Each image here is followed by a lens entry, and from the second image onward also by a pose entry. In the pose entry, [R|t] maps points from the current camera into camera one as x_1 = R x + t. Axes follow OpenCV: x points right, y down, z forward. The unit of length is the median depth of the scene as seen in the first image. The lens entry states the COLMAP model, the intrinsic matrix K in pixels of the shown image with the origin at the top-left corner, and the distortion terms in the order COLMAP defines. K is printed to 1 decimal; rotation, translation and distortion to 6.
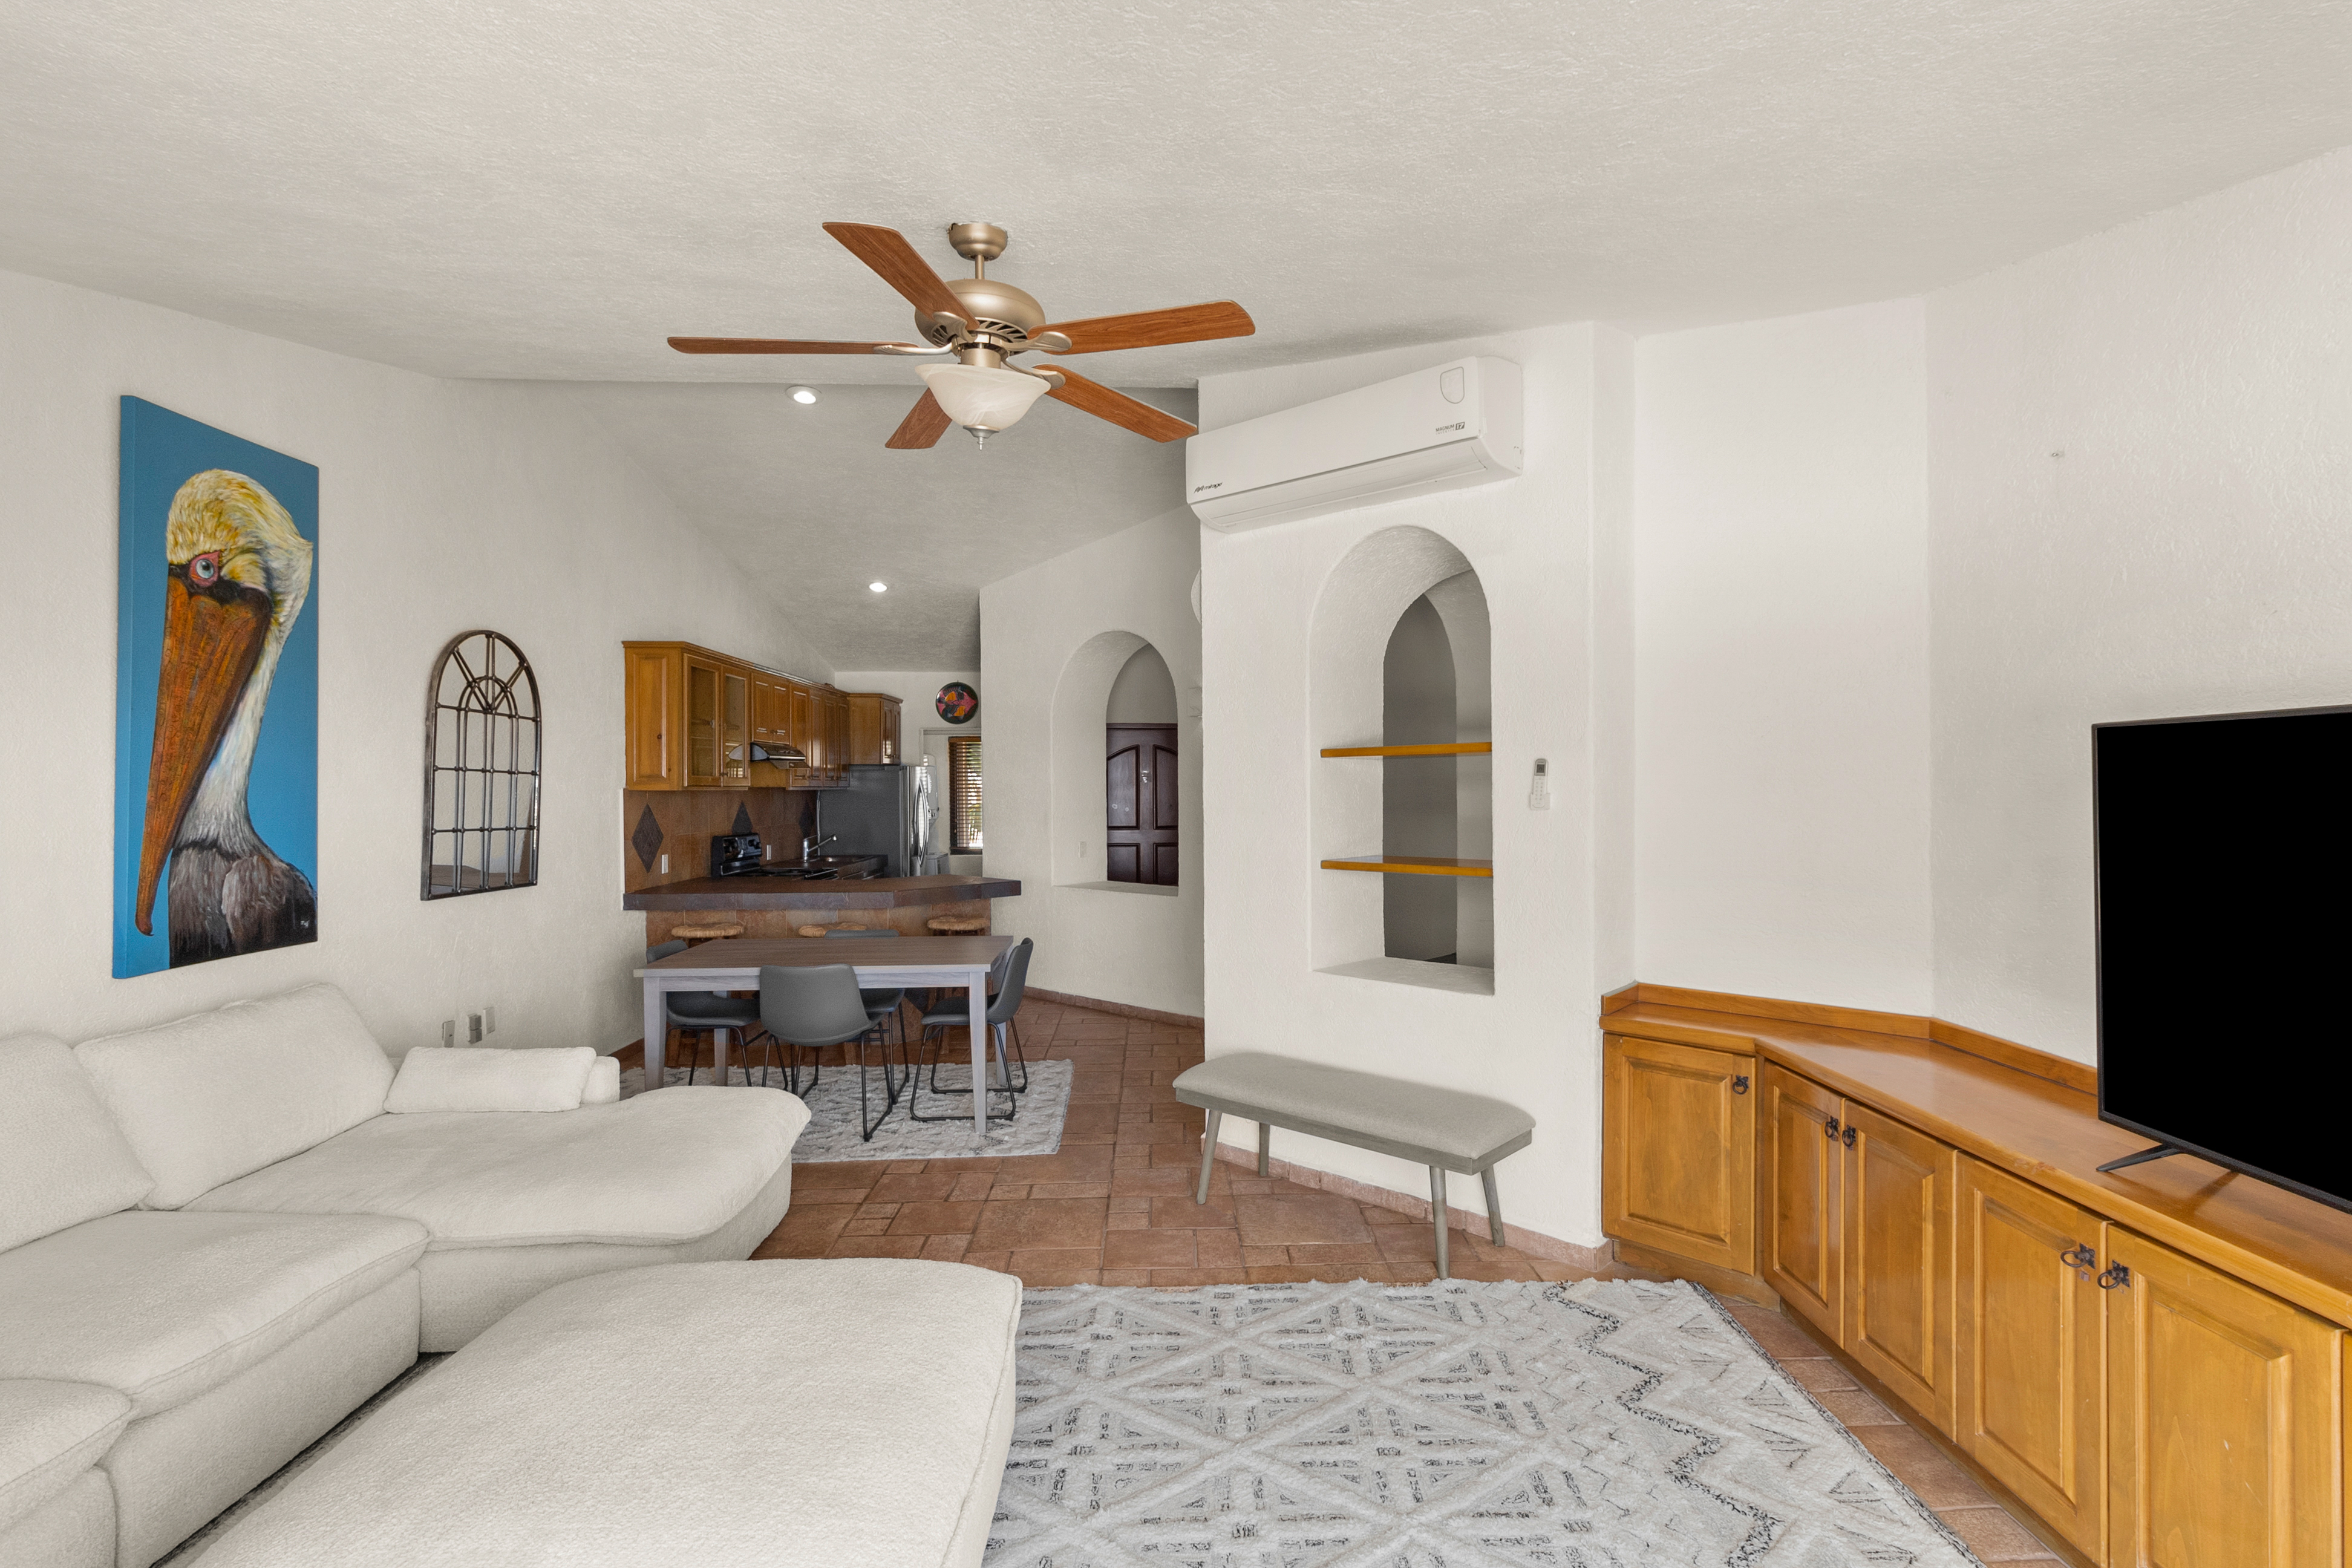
lens RADIAL K [[1104.6, 0, 1184.3], [0, 1104.6, 793.9], [0, 0, 1]] dist [0.002295, 0.000206]
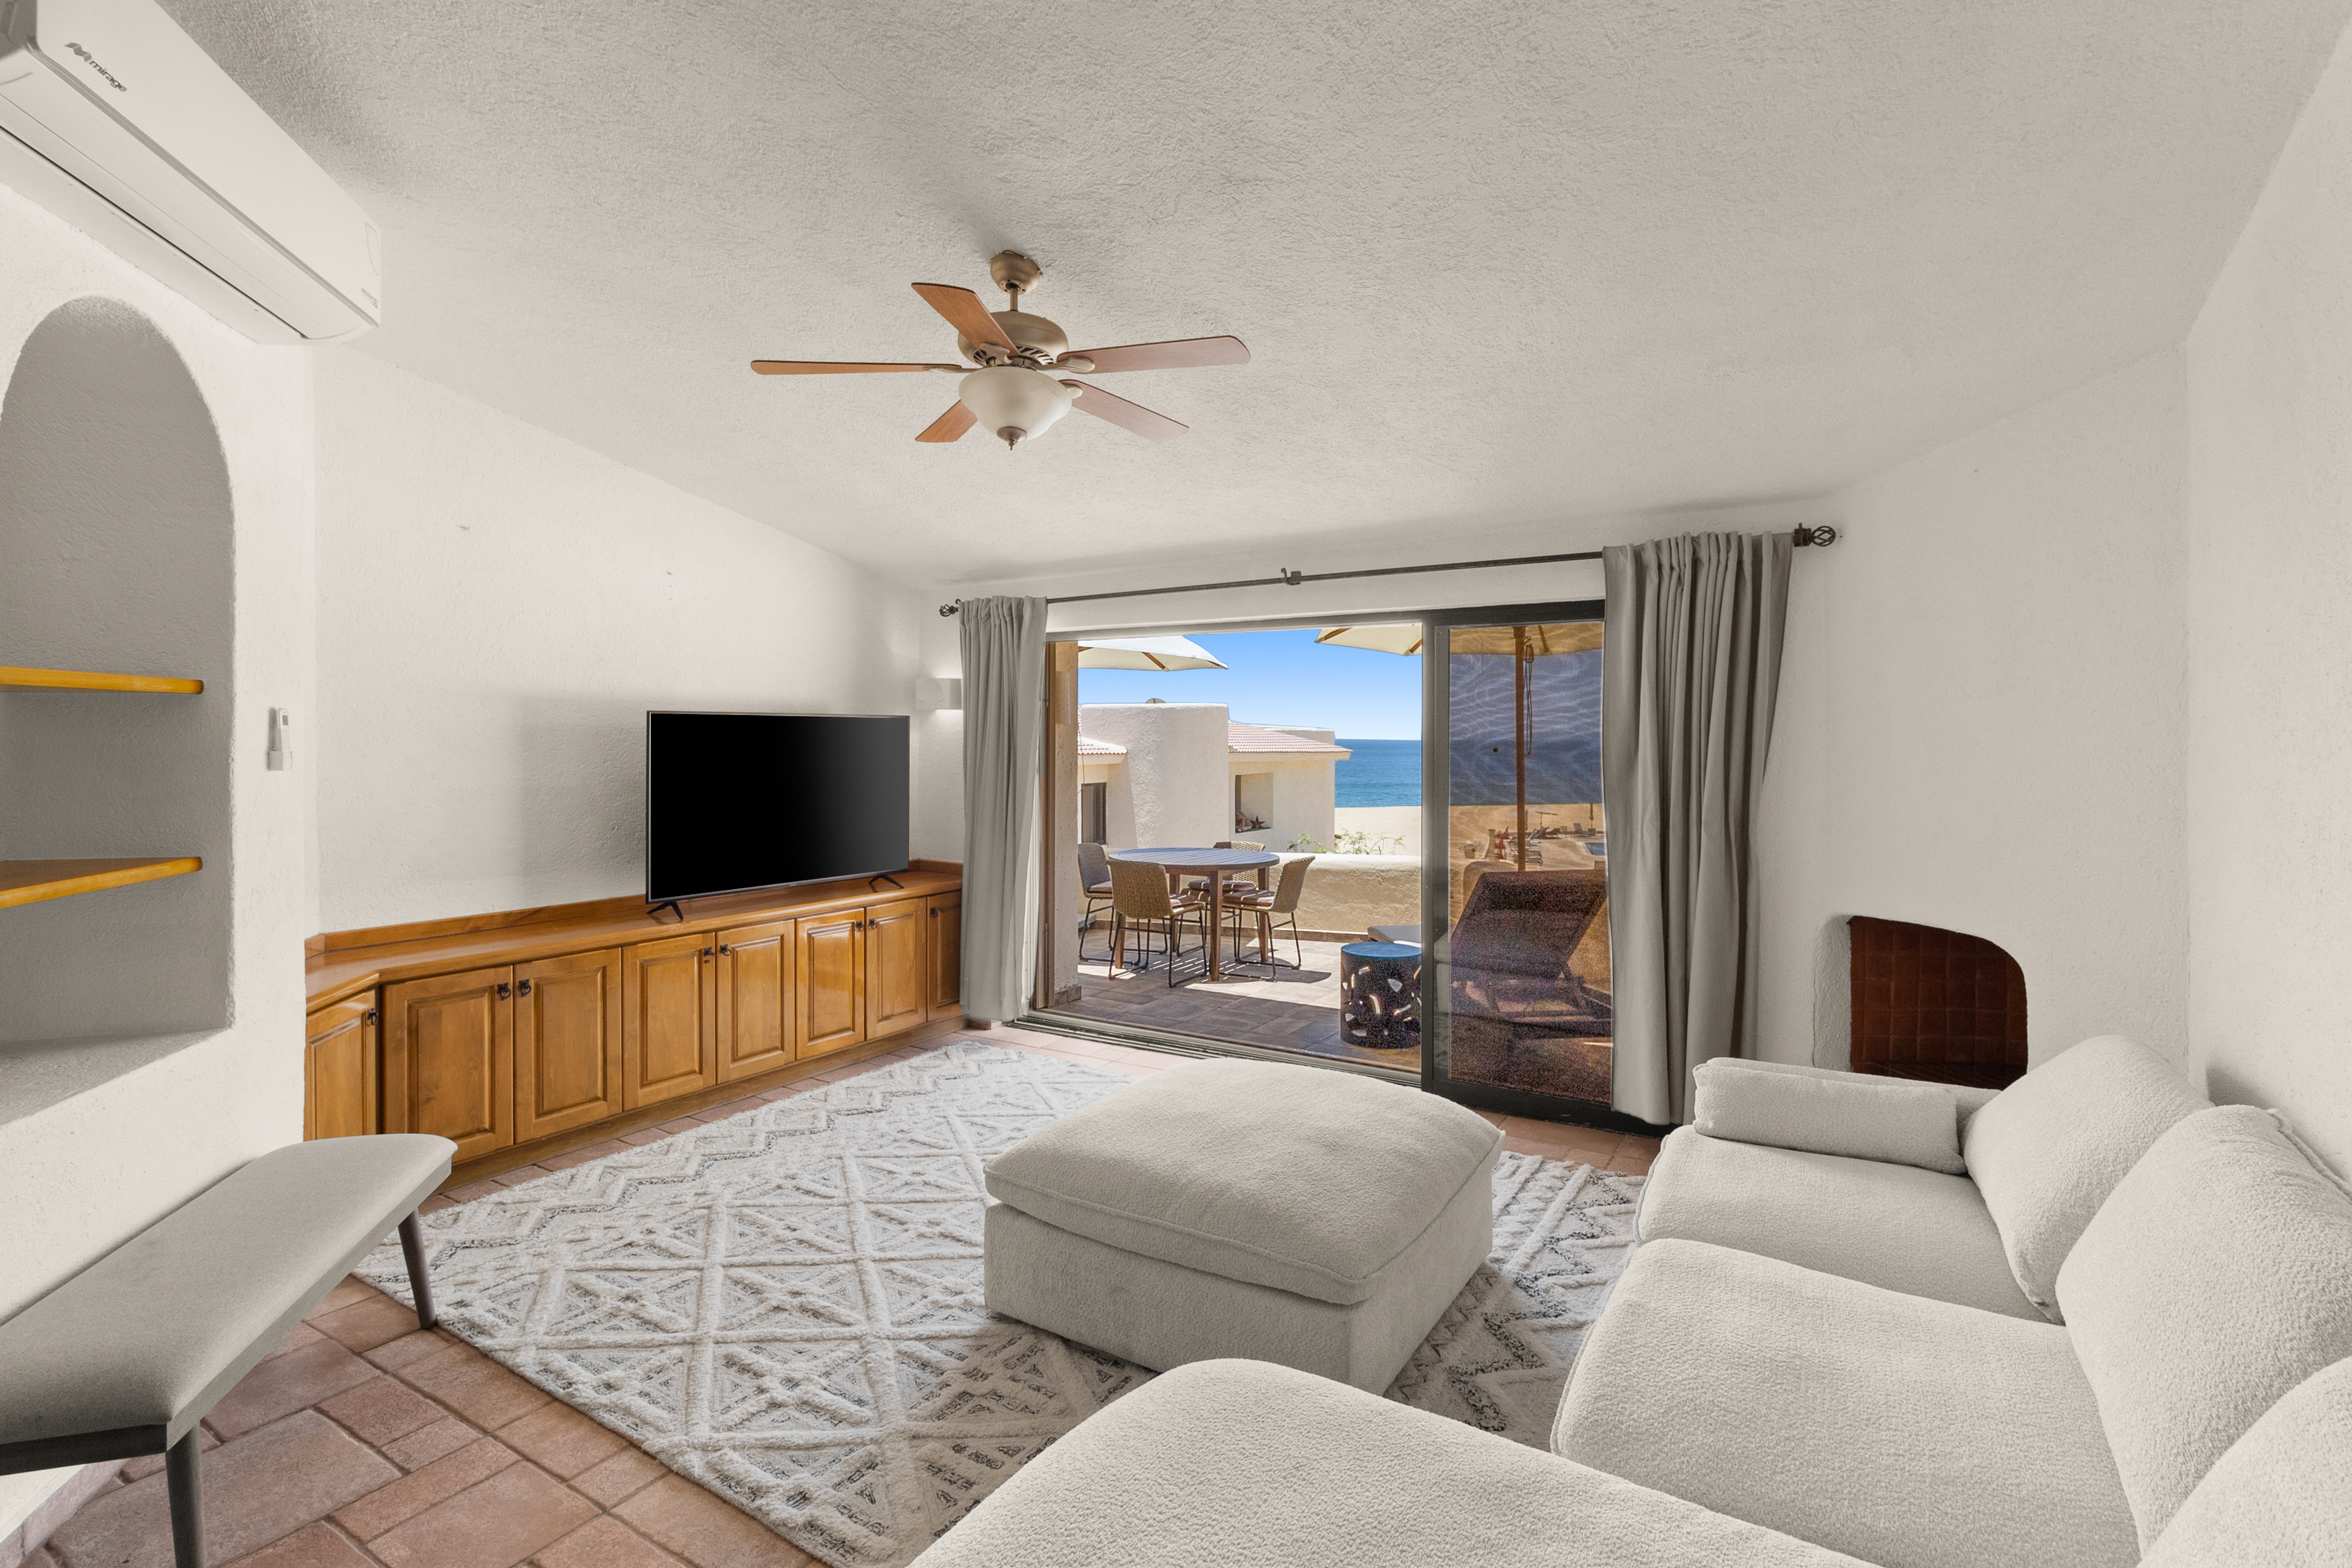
lens RADIAL K [[1095.2, 0, 1190.9], [0, 1095.2, 743.1], [0, 0, 1]] dist [0.001507, 0.000904]
pose [[-0.846560, 0.002157, 0.532289, -0.471757], [0.007507, 0.999941, 0.007888, -0.006354], [-0.532241, 0.010673, -0.846526, 0.916957]]
